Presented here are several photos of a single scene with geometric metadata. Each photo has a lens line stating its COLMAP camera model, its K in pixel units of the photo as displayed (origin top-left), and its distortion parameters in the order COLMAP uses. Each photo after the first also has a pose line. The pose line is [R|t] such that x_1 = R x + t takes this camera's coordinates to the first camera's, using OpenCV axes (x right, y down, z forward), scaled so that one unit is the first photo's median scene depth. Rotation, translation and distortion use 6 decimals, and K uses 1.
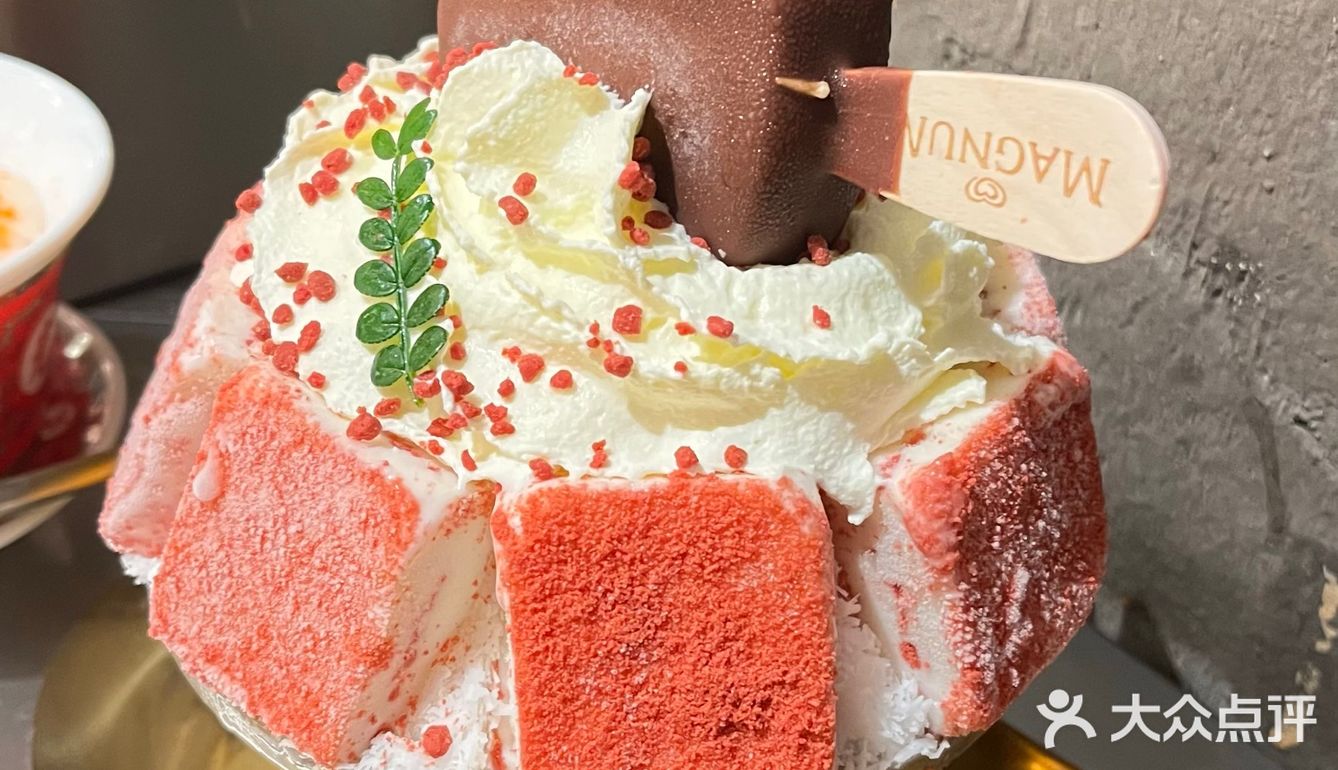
lens RADIAL K [[1946.6, 0, 668.7], [0, 1946.6, 401.5], [0, 0, 1]] dist [0.232762, -1.030734]
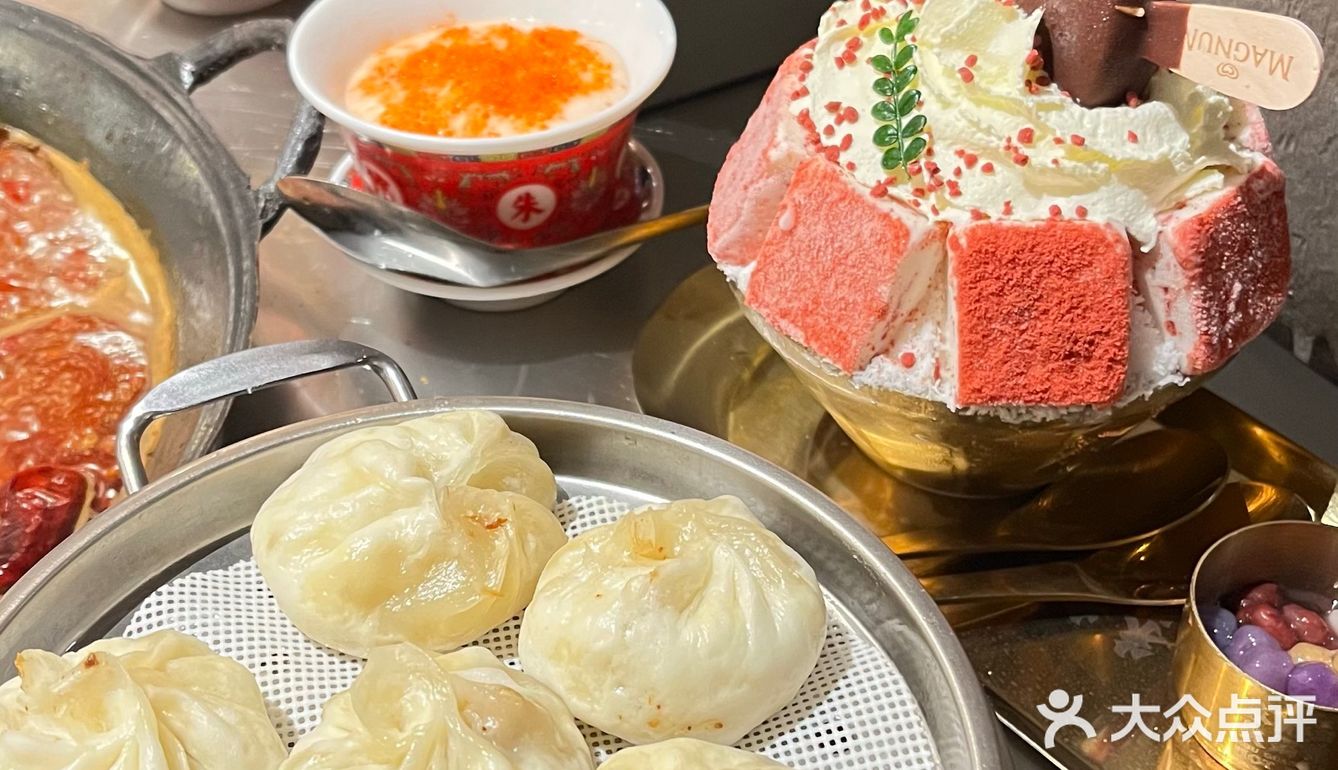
lens RADIAL K [[1946.6, 0, 668.7], [0, 1946.6, 401.5], [0, 0, 1]] dist [0.232762, -1.030734]
pose [[0.992033, 0.042369, -0.118642, -0.122615], [-0.032510, 0.995950, 0.083828, 0.062737], [0.121713, -0.079303, 0.989392, -0.890872]]
